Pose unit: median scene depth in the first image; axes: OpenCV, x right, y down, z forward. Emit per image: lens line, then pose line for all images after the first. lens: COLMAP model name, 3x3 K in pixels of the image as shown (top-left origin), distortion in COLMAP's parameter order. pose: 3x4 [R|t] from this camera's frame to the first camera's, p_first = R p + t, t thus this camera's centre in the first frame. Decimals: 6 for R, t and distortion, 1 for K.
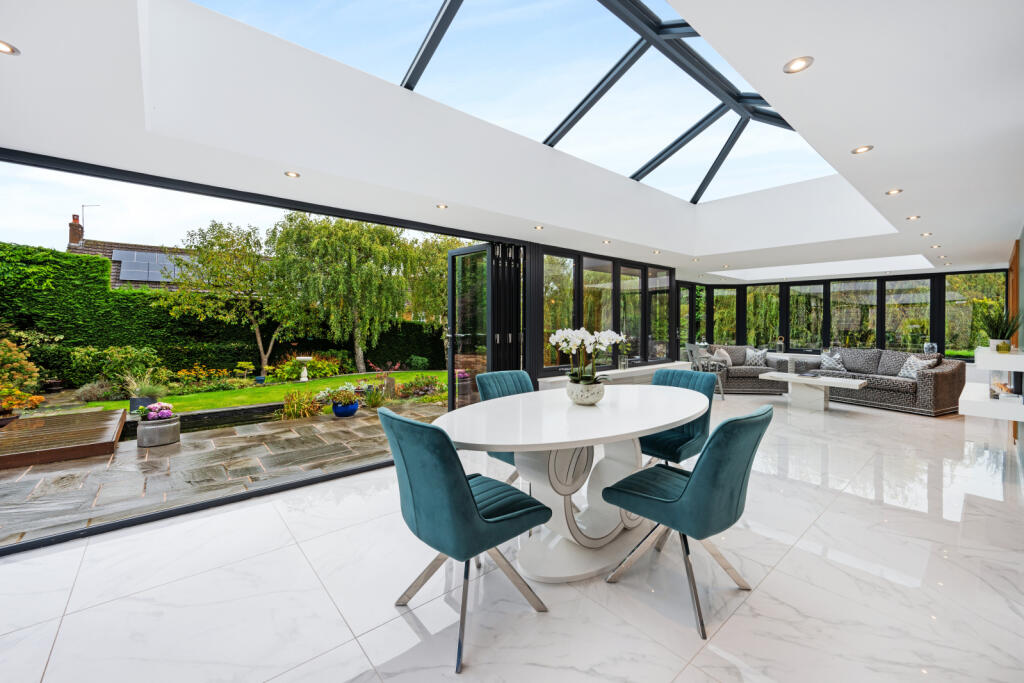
lens RADIAL K [[407.1, 0, 506.9], [0, 407.1, 320.2], [0, 0, 1]] dist [0.000006, 0.000161]
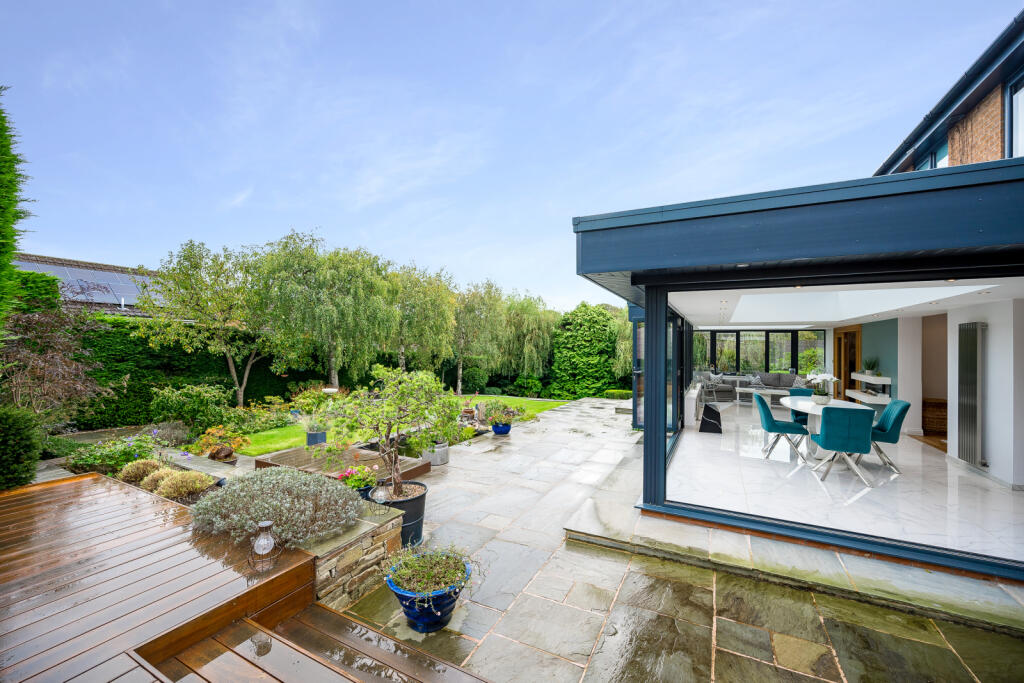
lens RADIAL K [[400.5, 0, 509.1], [0, 400.5, 338.9], [0, 0, 1]] dist [-0.000656, -0.000017]
pose [[0.924539, 0.010682, 0.380937, -0.825364], [-0.007700, 0.999927, -0.009351, -0.050139], [-0.381009, 0.005712, 0.924554, -0.165977]]
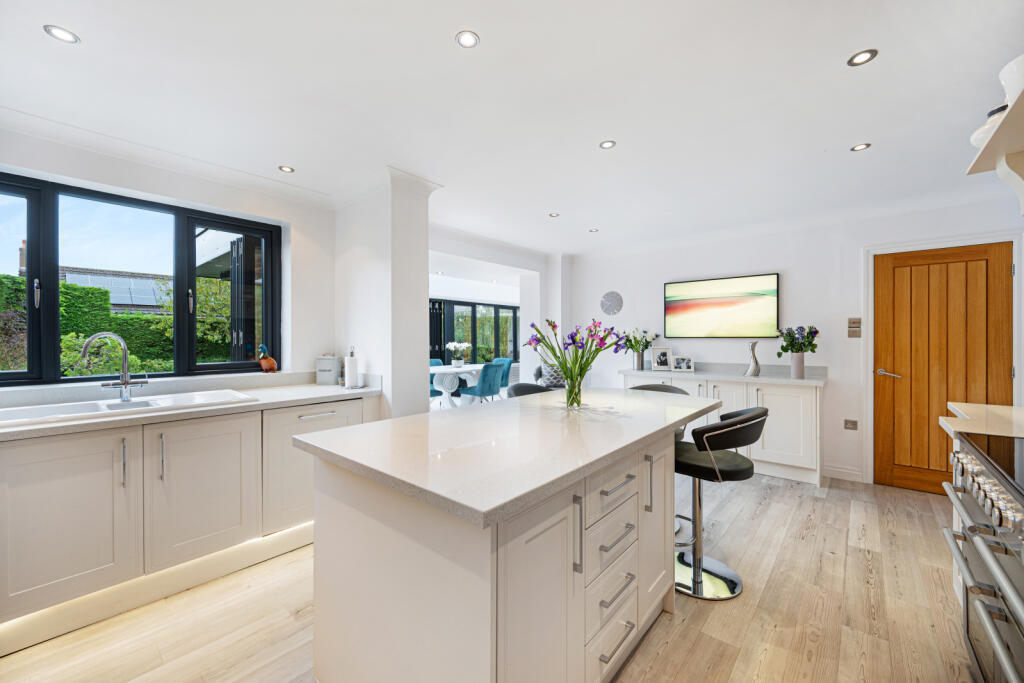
lens RADIAL K [[400.5, 0, 509.1], [0, 400.5, 338.9], [0, 0, 1]] dist [-0.000656, -0.000017]
pose [[0.988799, -0.008335, 0.149017, 0.043476], [0.007382, 0.999949, 0.006951, -0.007294], [-0.149067, -0.005773, 0.988810, -0.670401]]
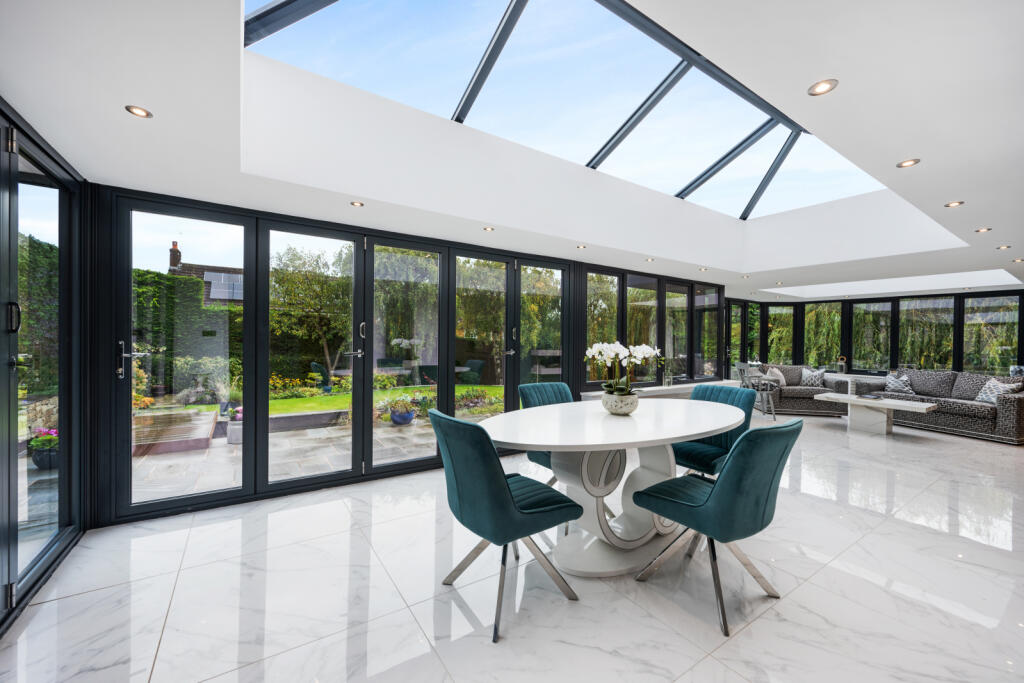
lens RADIAL K [[399.0, 0, 512.0], [0, 399.0, 341.5], [0, 0, 1]] dist [0.001313, 0.000186]
pose [[0.993785, 0.010251, -0.110840, 0.009487], [-0.009203, 0.999908, 0.009963, 0.003329], [0.110932, -0.008881, 0.993788, -0.020856]]
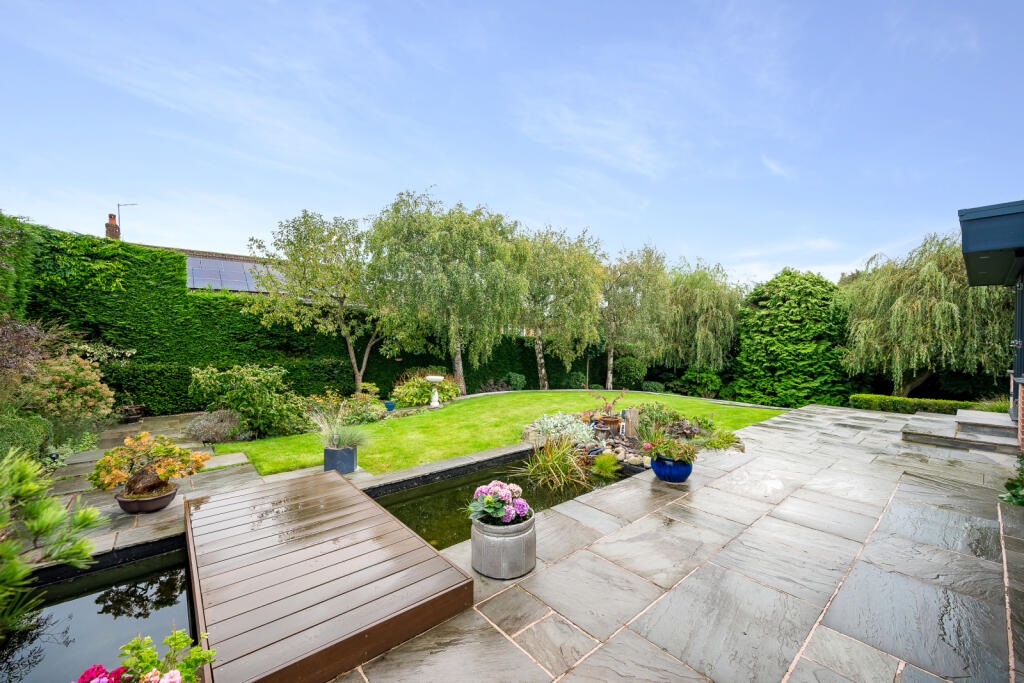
lens RADIAL K [[400.5, 0, 509.1], [0, 400.5, 338.9], [0, 0, 1]] dist [-0.000656, -0.000017]
pose [[0.999985, 0.001592, 0.005262, -0.628580], [-0.001662, 0.999911, 0.013226, 0.009306], [-0.005241, -0.013234, 0.999899, 0.367675]]
